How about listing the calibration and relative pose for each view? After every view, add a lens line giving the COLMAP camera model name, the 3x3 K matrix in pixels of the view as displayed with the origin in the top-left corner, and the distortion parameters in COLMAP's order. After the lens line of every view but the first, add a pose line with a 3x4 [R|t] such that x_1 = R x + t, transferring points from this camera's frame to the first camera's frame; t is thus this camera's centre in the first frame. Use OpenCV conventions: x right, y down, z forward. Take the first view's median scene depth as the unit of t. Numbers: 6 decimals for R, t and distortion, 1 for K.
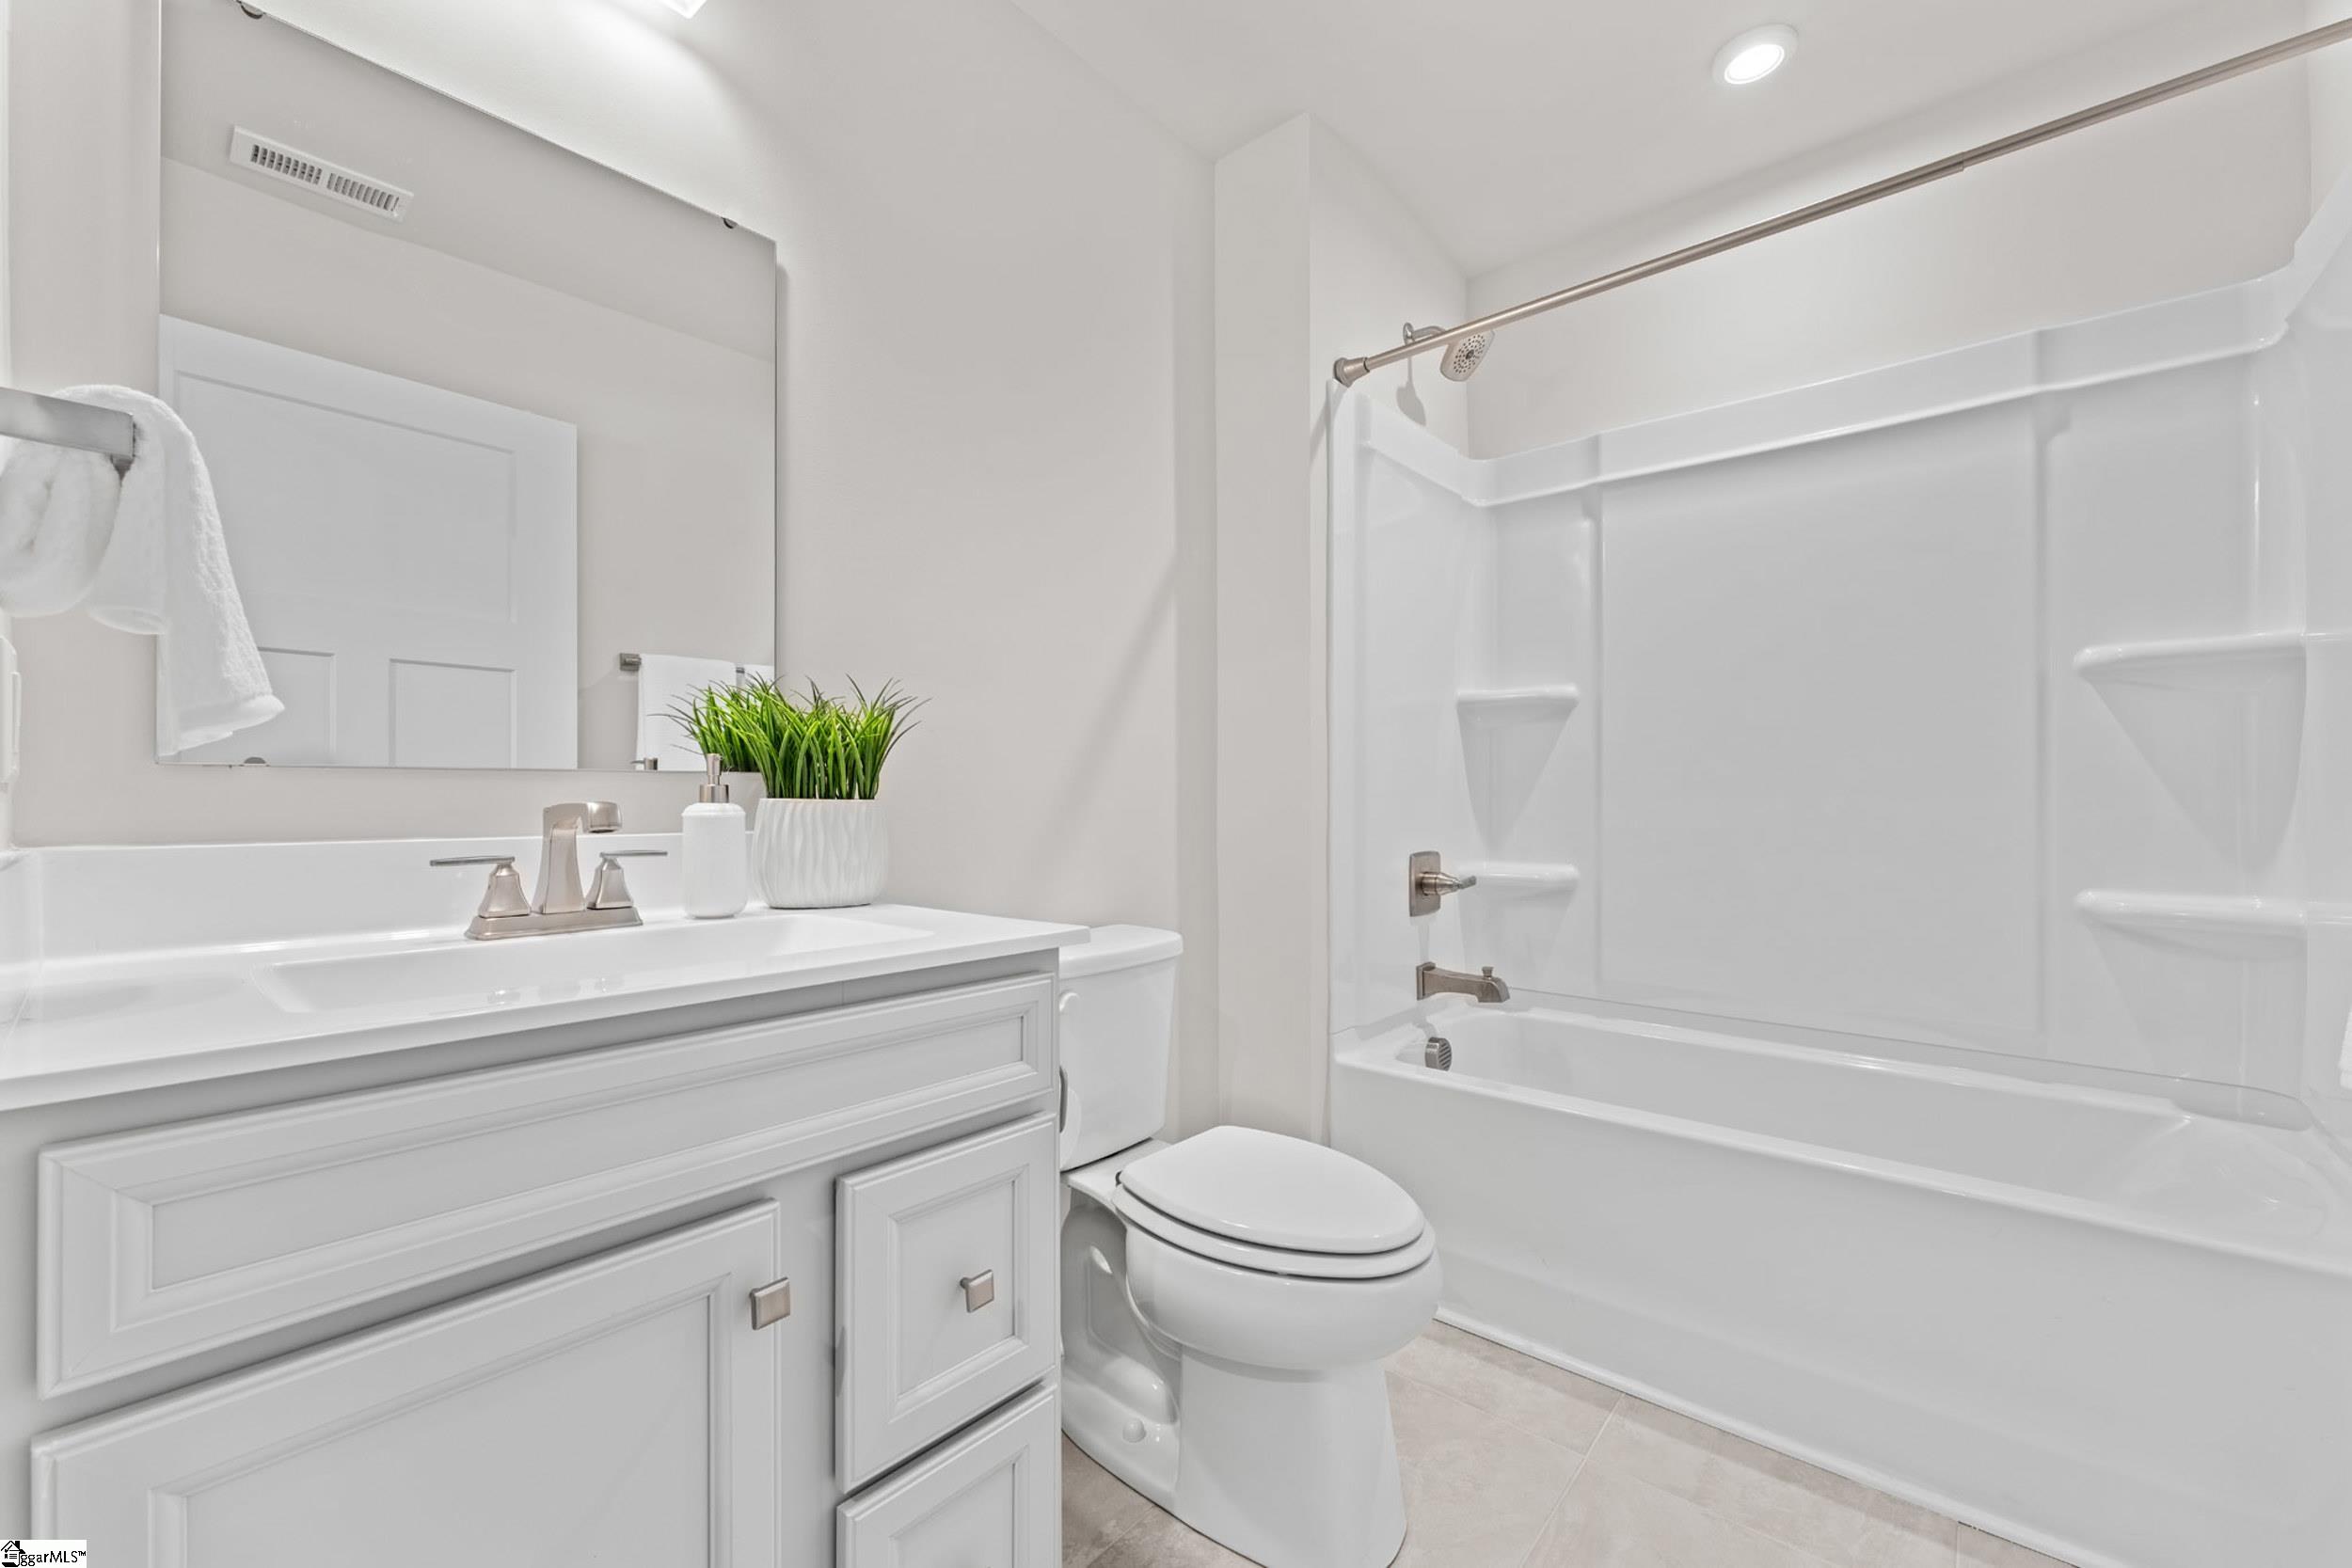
lens RADIAL K [[955.9, 0, 1171.2], [0, 955.9, 797.4], [0, 0, 1]] dist [0.000214, -0.000016]
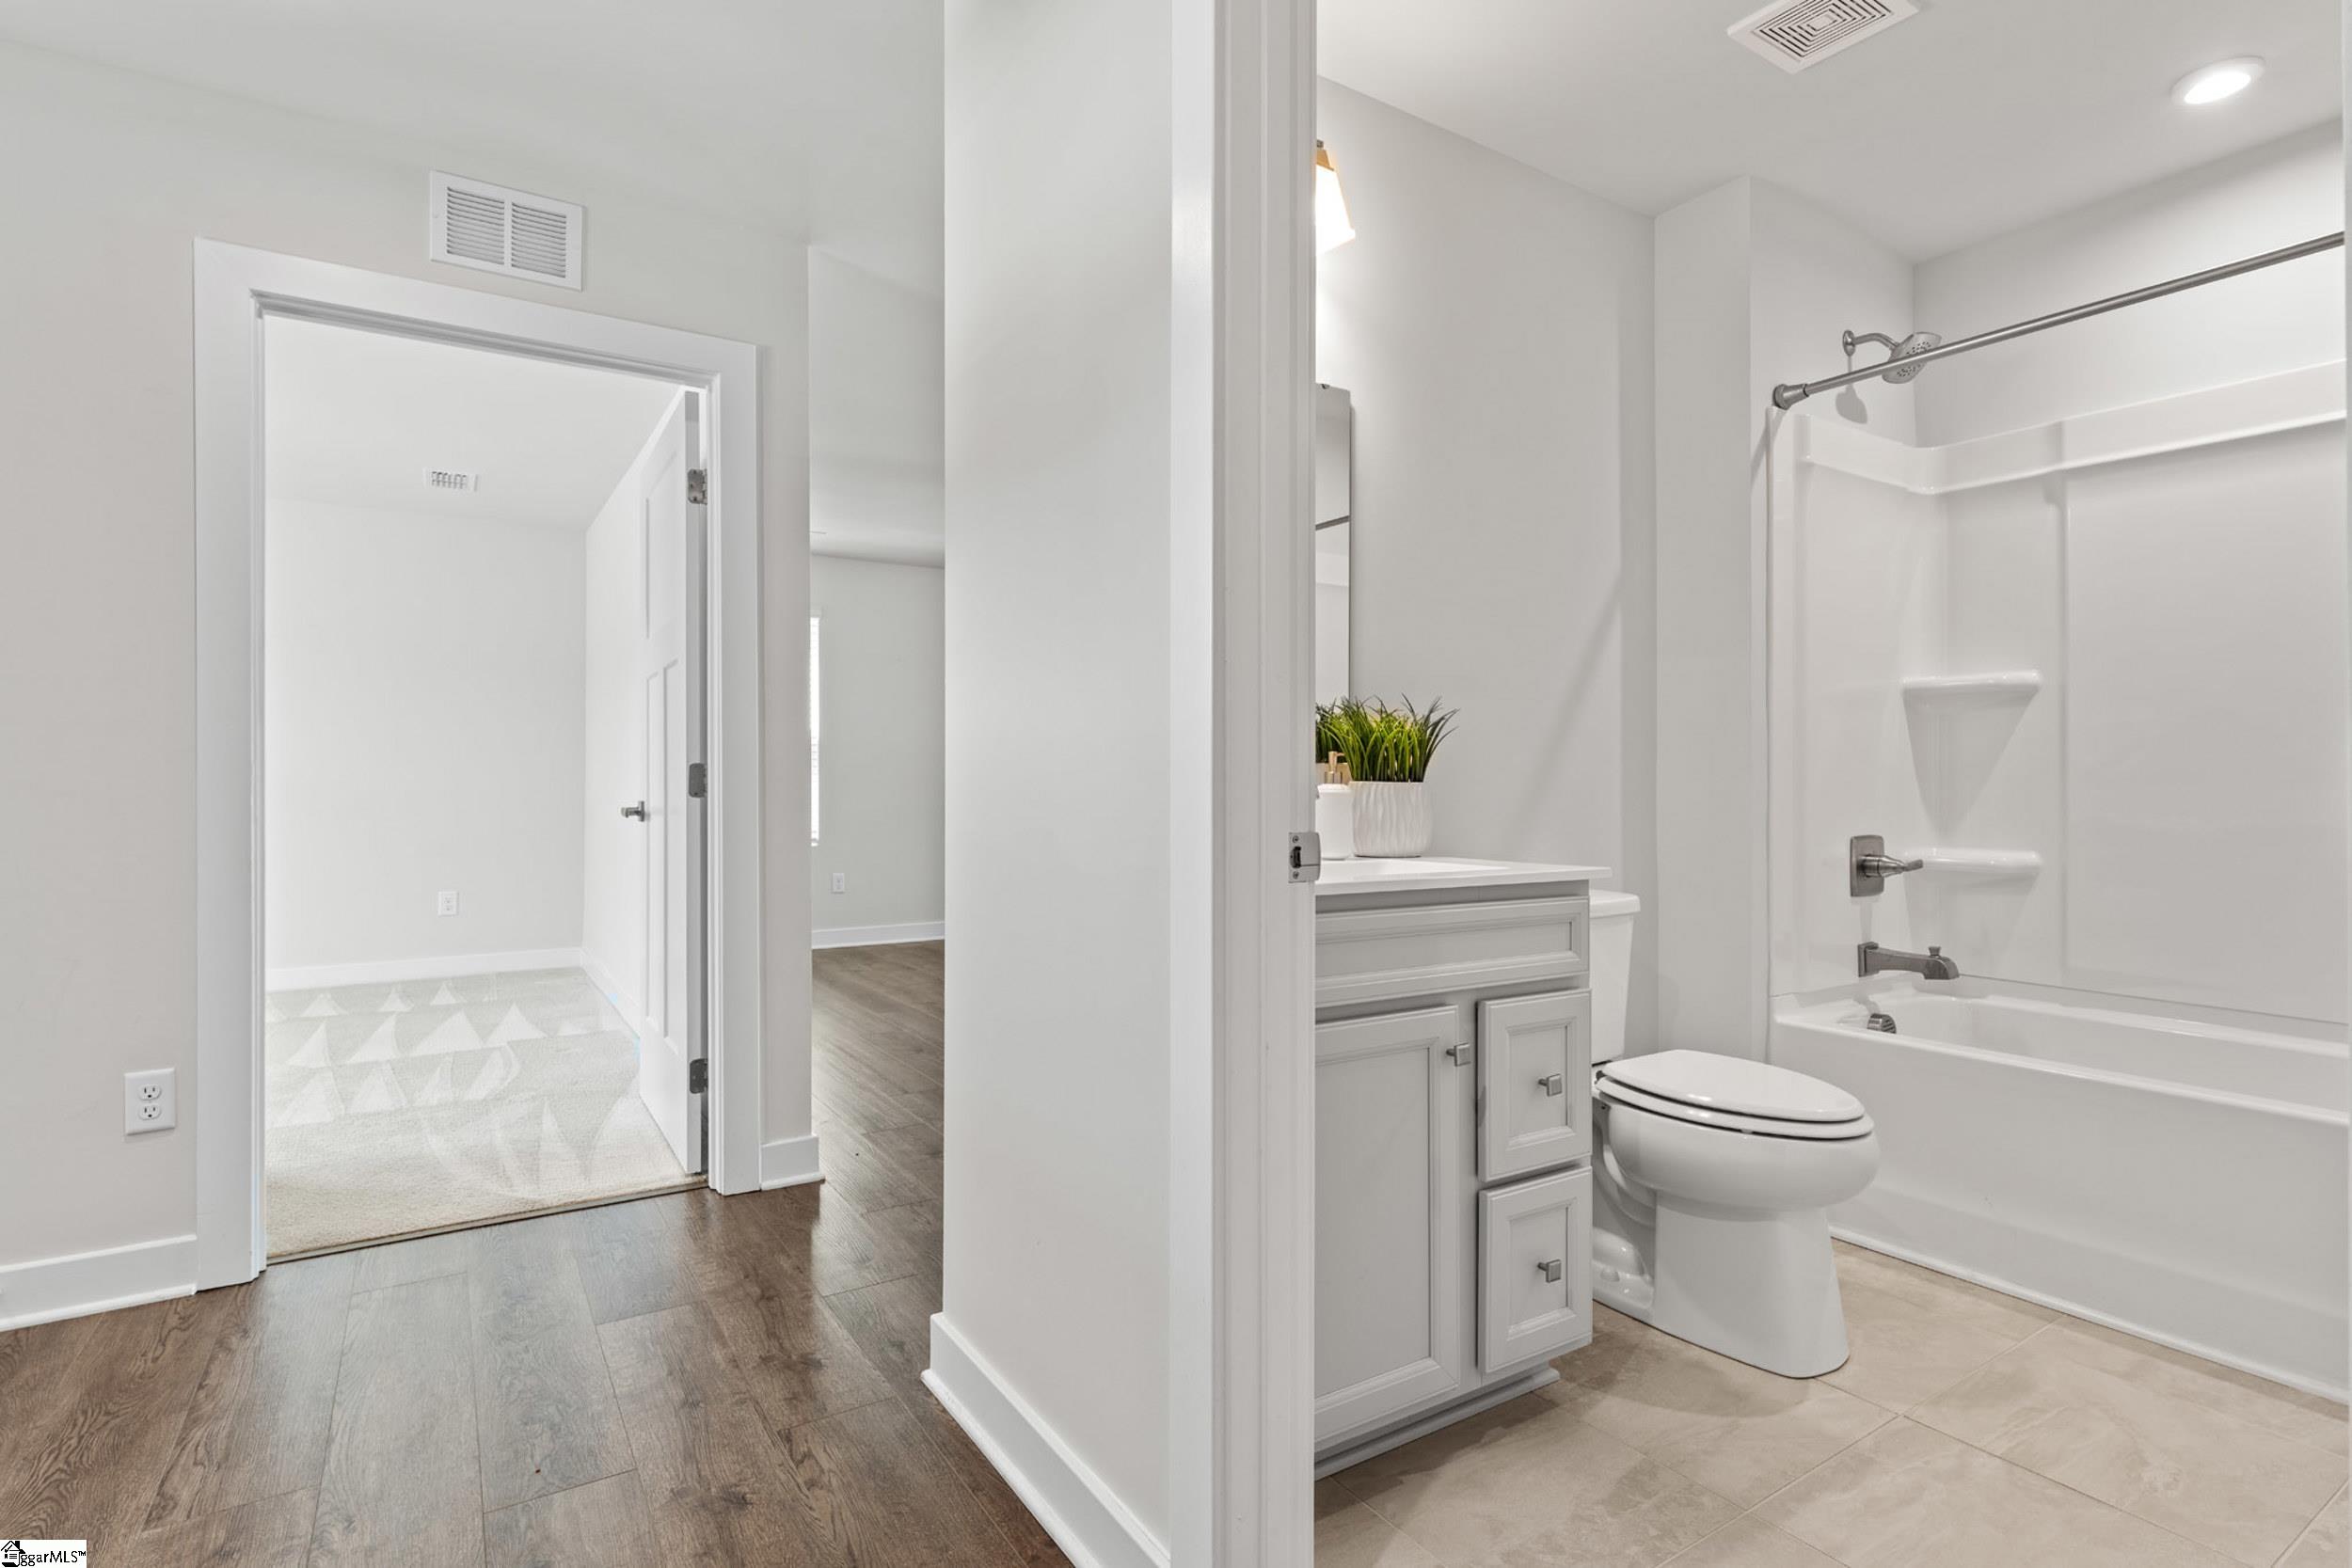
lens RADIAL K [[1140.7, 0, 1174.0], [0, 1140.7, 775.4], [0, 0, 1]] dist [-0.003660, -0.000413]
pose [[0.958337, 0.001390, -0.285637, -0.117058], [-0.003683, 0.999965, -0.007491, 0.003802], [0.285617, 0.008231, 0.958309, -0.457542]]
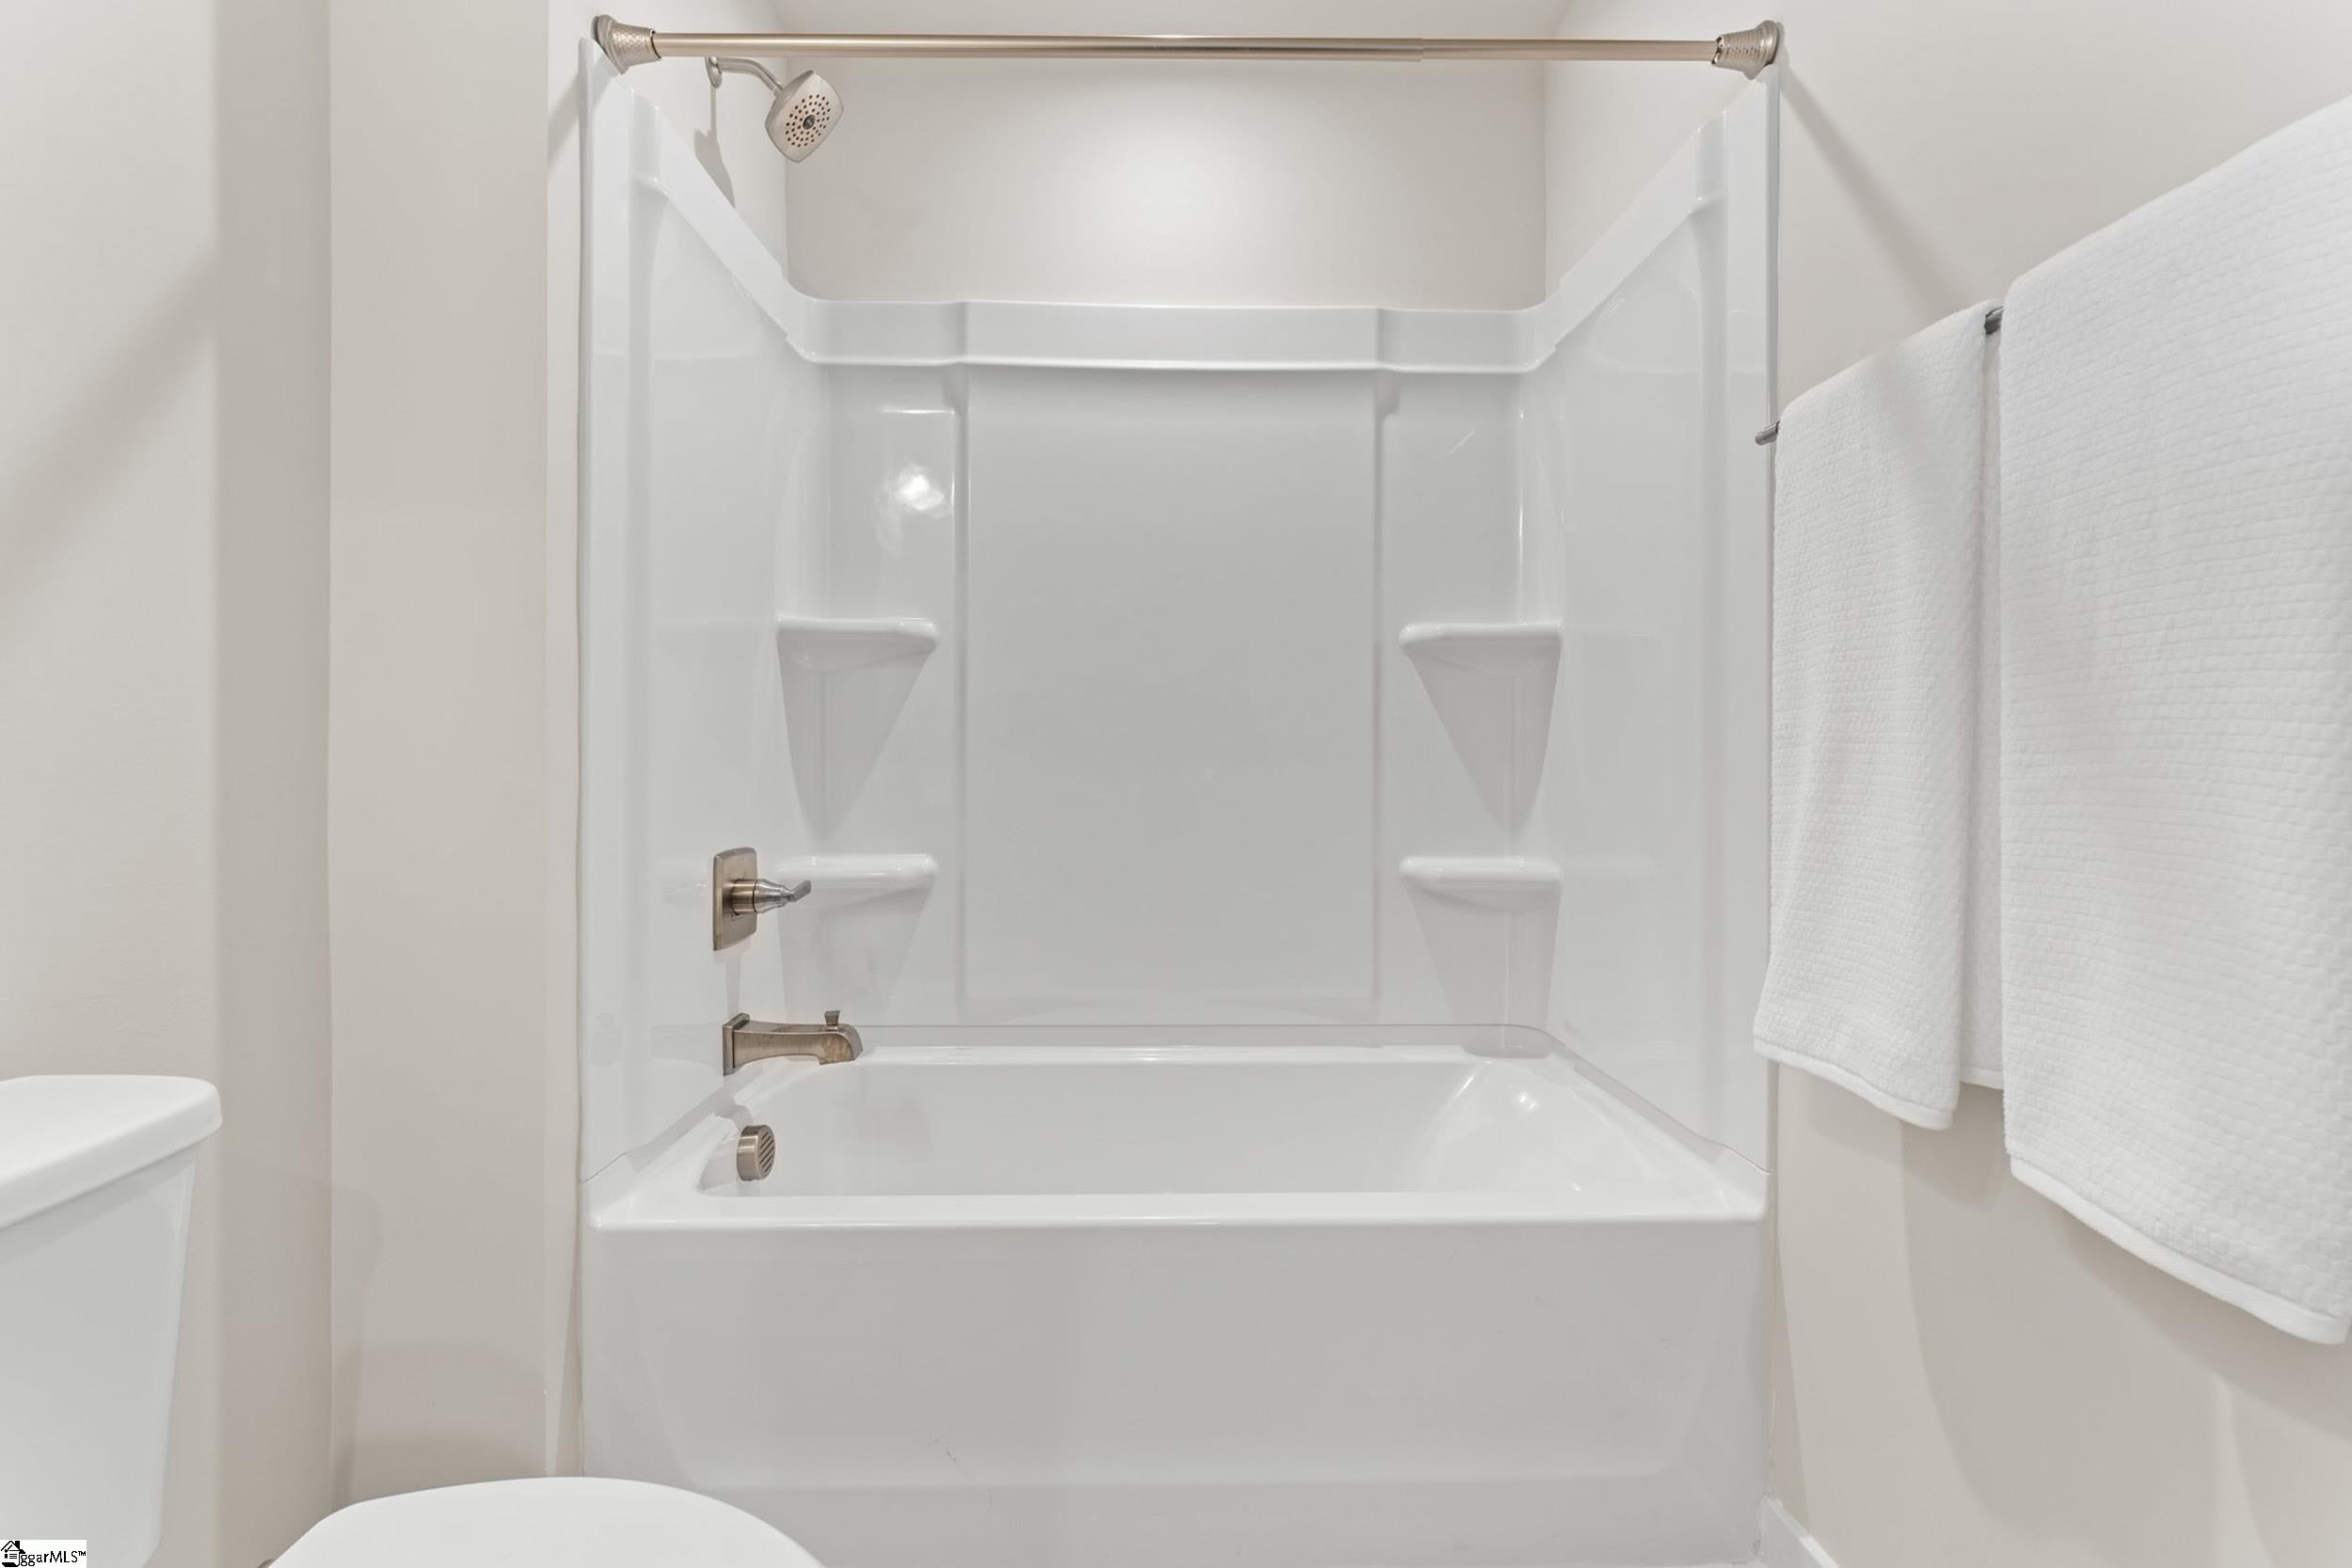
lens RADIAL K [[1016.2, 0, 1172.0], [0, 1016.2, 765.3], [0, 0, 1]] dist [-0.001442, -0.000288]
pose [[0.740152, 0.002946, 0.672433, 0.017470], [-0.002929, 0.999995, -0.001158, -0.001289], [-0.672433, -0.001112, 0.740157, 0.308656]]
